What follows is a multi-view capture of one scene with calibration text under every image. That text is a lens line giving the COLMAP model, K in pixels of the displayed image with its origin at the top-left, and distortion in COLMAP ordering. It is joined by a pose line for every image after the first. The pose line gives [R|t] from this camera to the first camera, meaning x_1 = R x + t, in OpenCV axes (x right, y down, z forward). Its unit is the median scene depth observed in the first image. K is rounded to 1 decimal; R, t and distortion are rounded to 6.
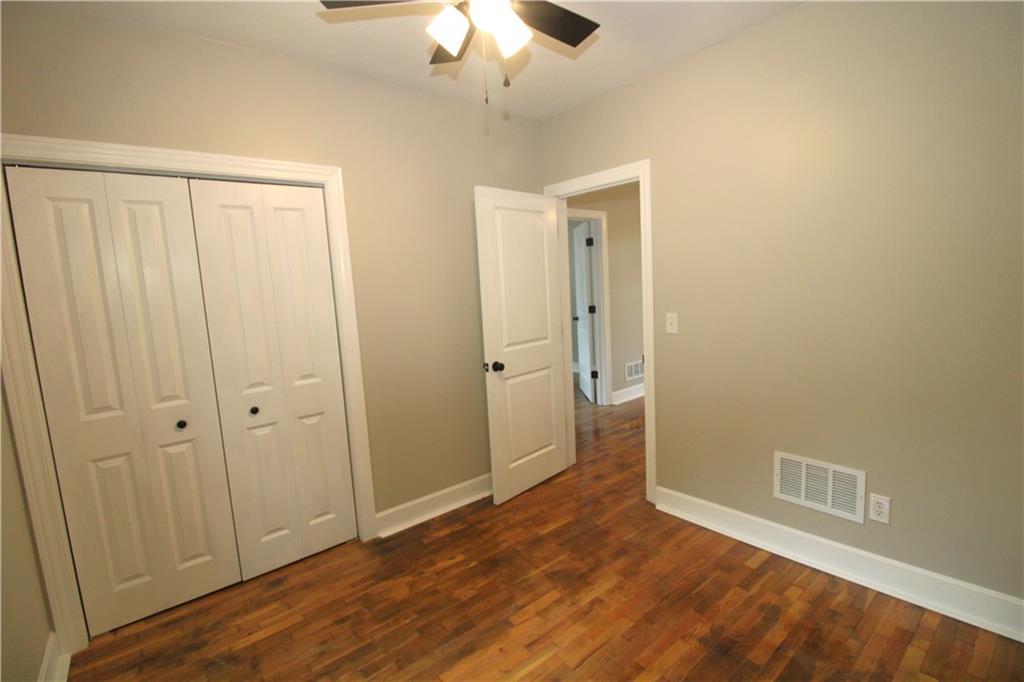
lens RADIAL K [[471.7, 0, 511.4], [0, 471.7, 339.2], [0, 0, 1]] dist [-0.021263, -0.000936]
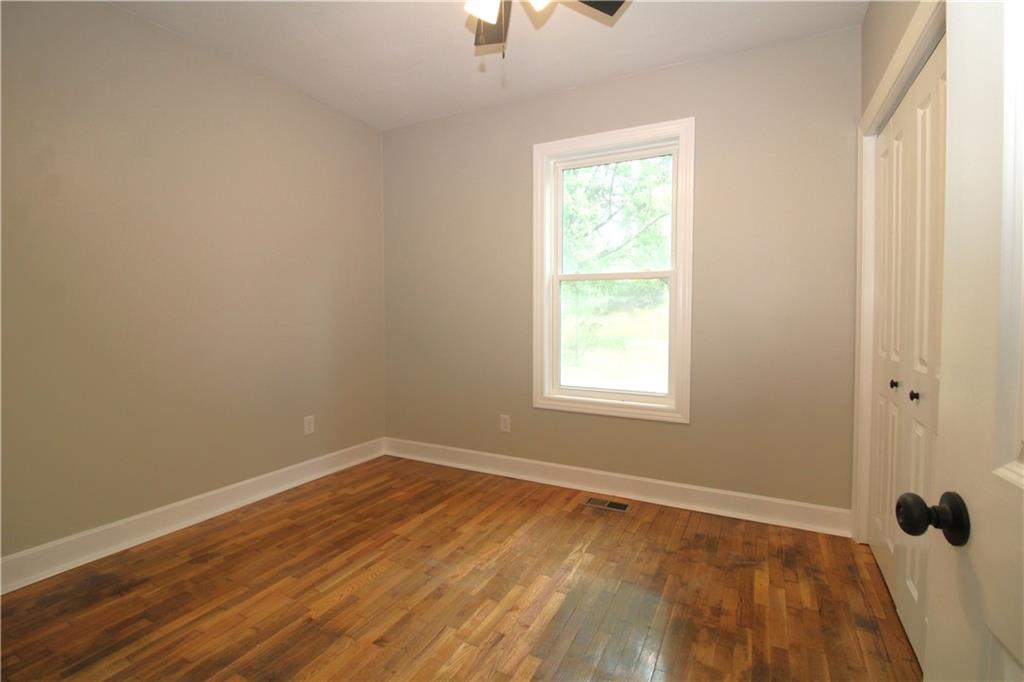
lens RADIAL K [[471.7, 0, 513.6], [0, 471.7, 333.4], [0, 0, 1]] dist [-0.021263, -0.000936]
pose [[-0.918128, 0.073486, -0.389411, 0.298701], [0.004365, 0.984472, 0.175489, -0.066785], [0.396261, 0.159421, -0.904192, 1.610391]]
